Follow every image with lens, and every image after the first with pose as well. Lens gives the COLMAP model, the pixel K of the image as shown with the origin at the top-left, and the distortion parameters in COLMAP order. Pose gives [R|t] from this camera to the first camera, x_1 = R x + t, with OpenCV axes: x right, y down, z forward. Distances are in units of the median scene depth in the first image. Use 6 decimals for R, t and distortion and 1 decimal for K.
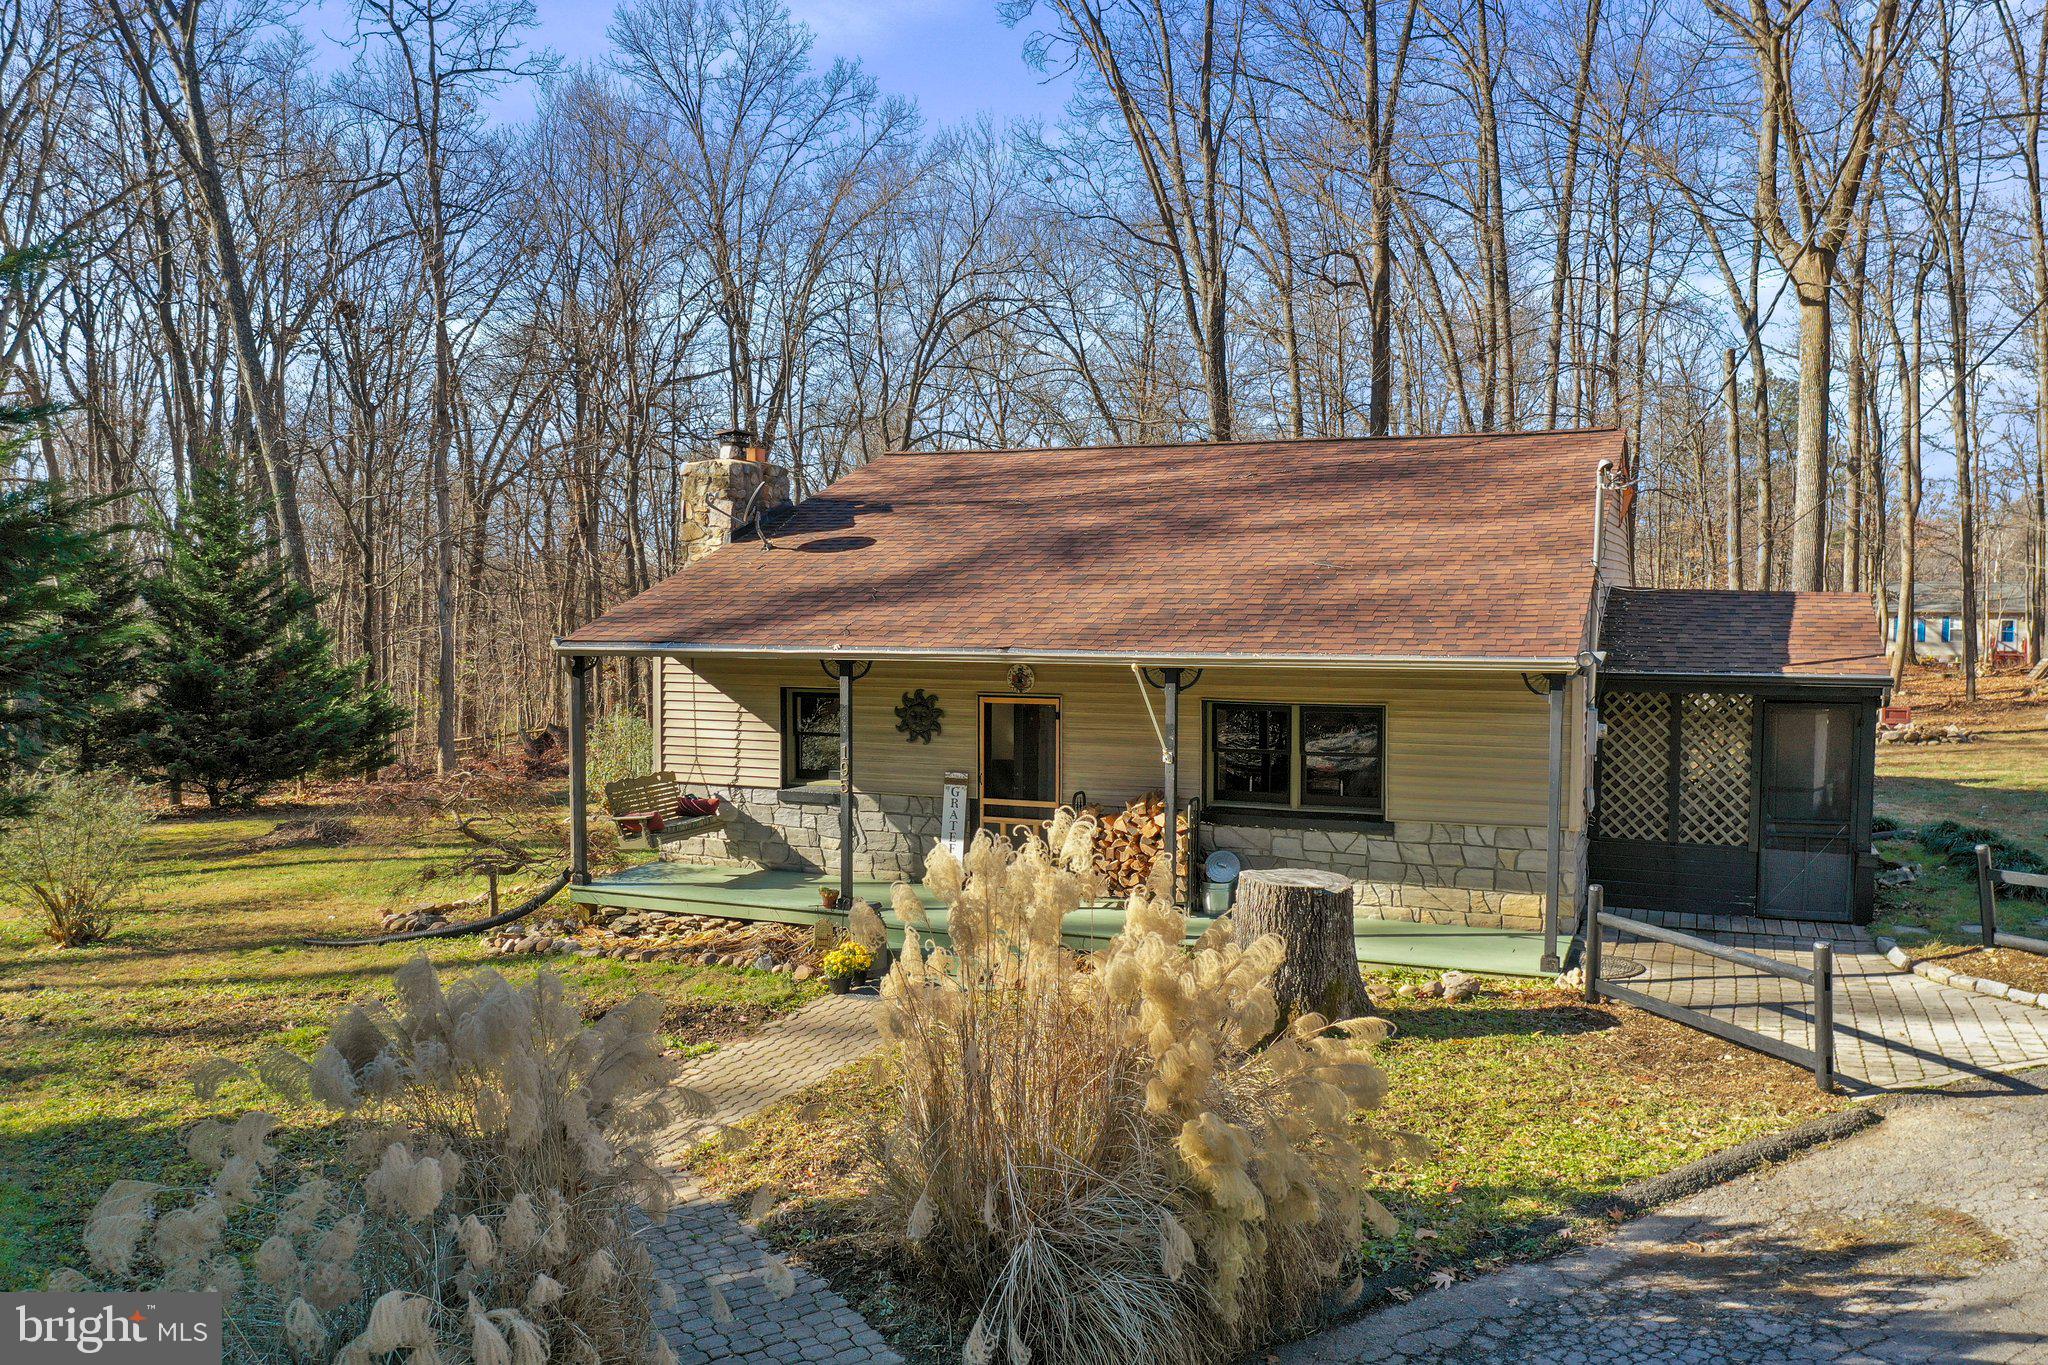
lens RADIAL K [[1626.3, 0, 1024.0], [0, 1626.3, 682.5], [0, 0, 1]] dist [-0.005372, 0.000270]
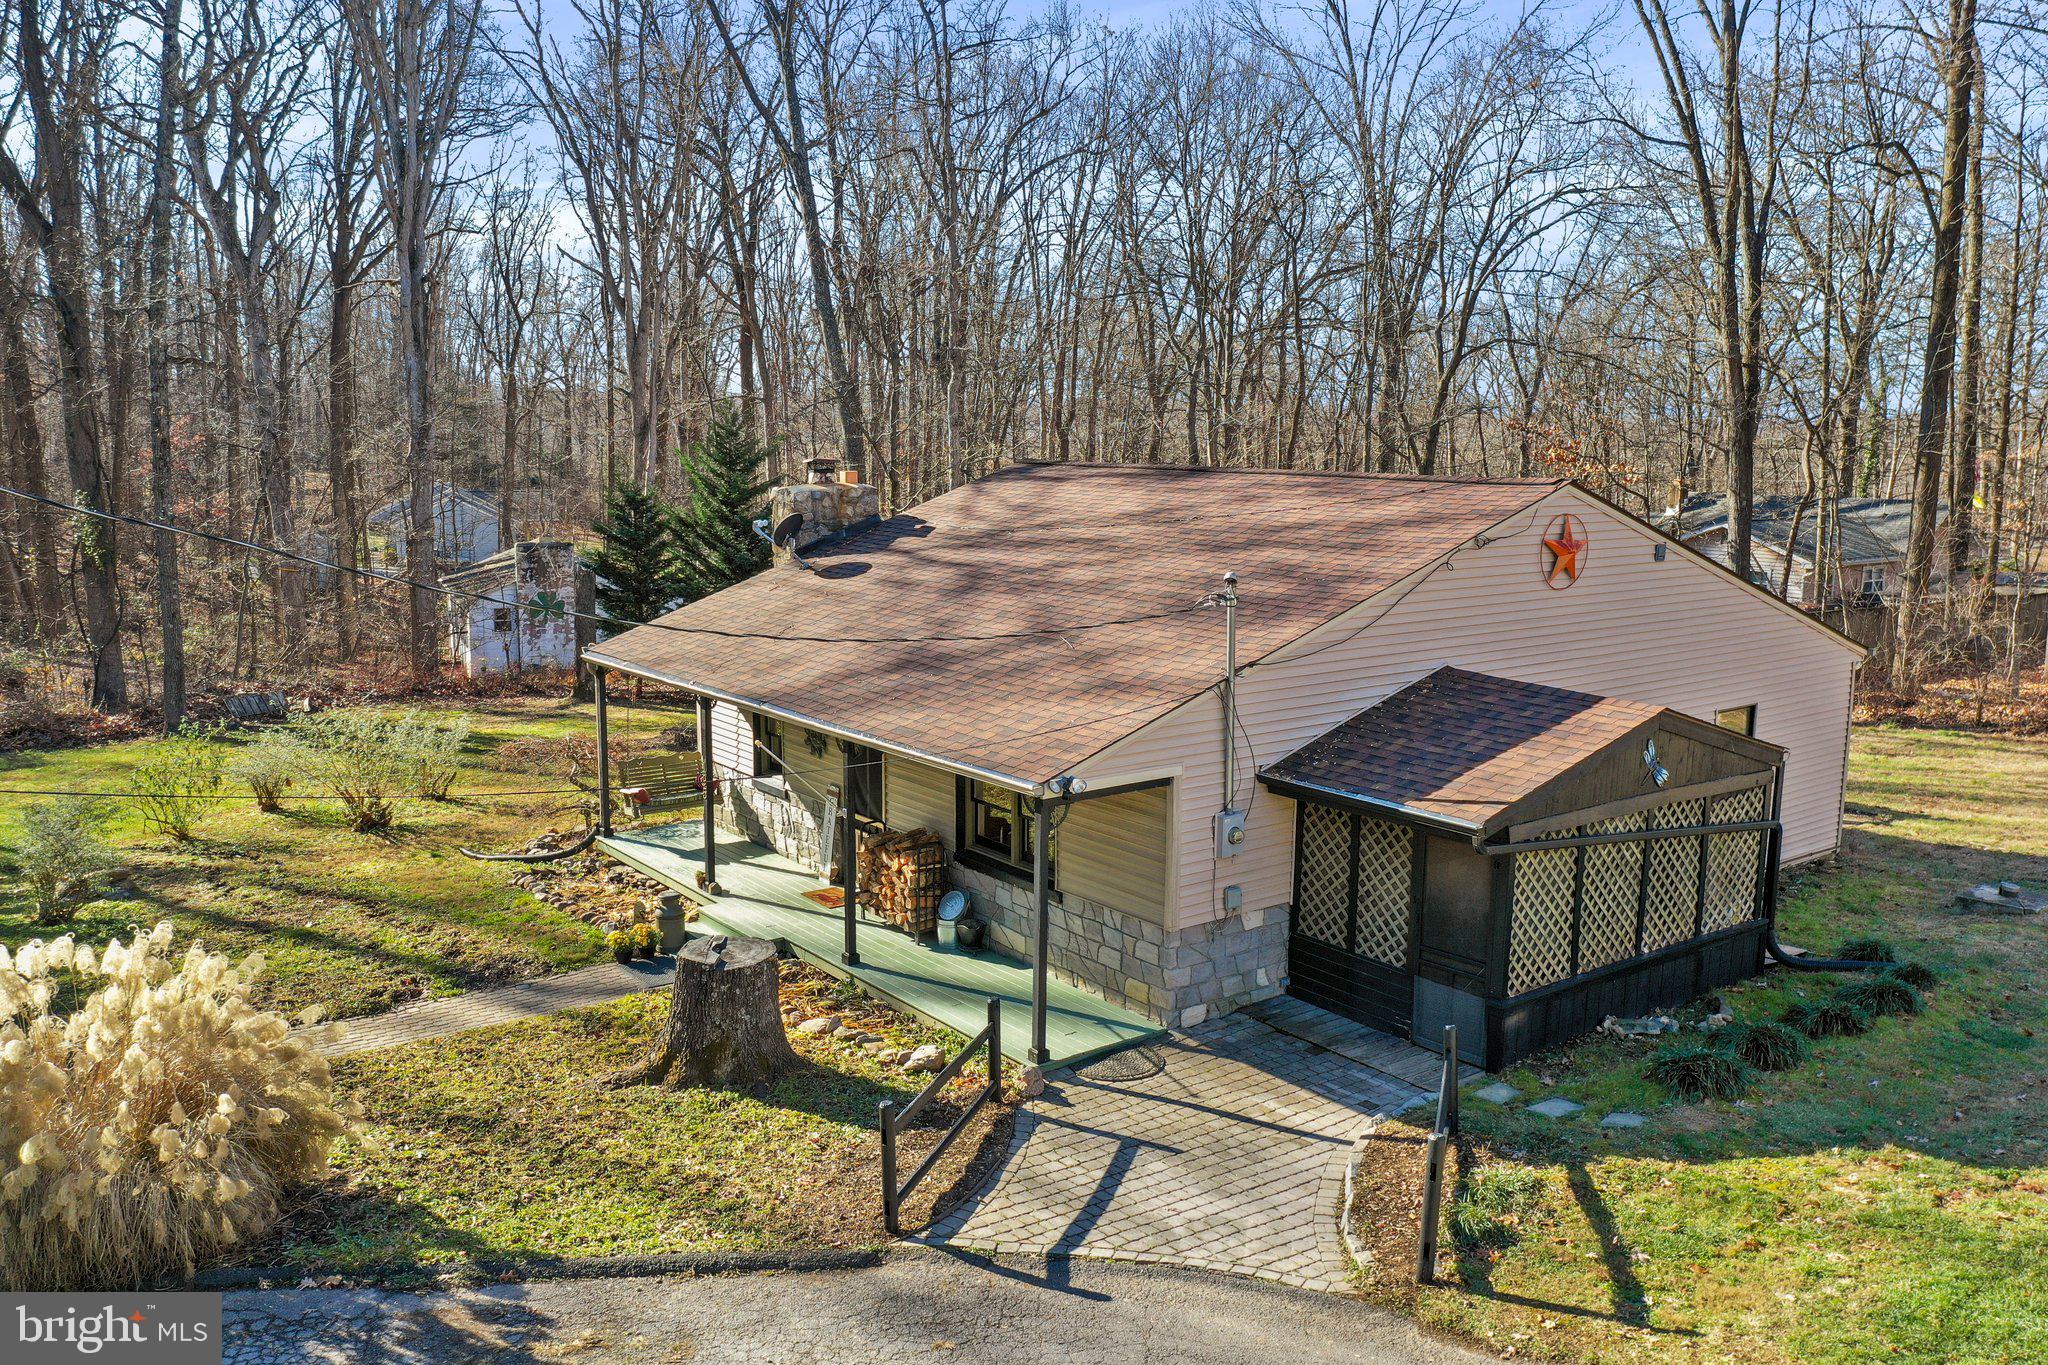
lens RADIAL K [[1626.3, 0, 1024.0], [0, 1626.3, 682.5], [0, 0, 1]] dist [-0.005372, 0.000270]
pose [[0.854650, 0.085621, -0.512097, 0.725291], [-0.032964, 0.993267, 0.111058, -0.166684], [0.518158, -0.078035, 0.851718, 0.074801]]
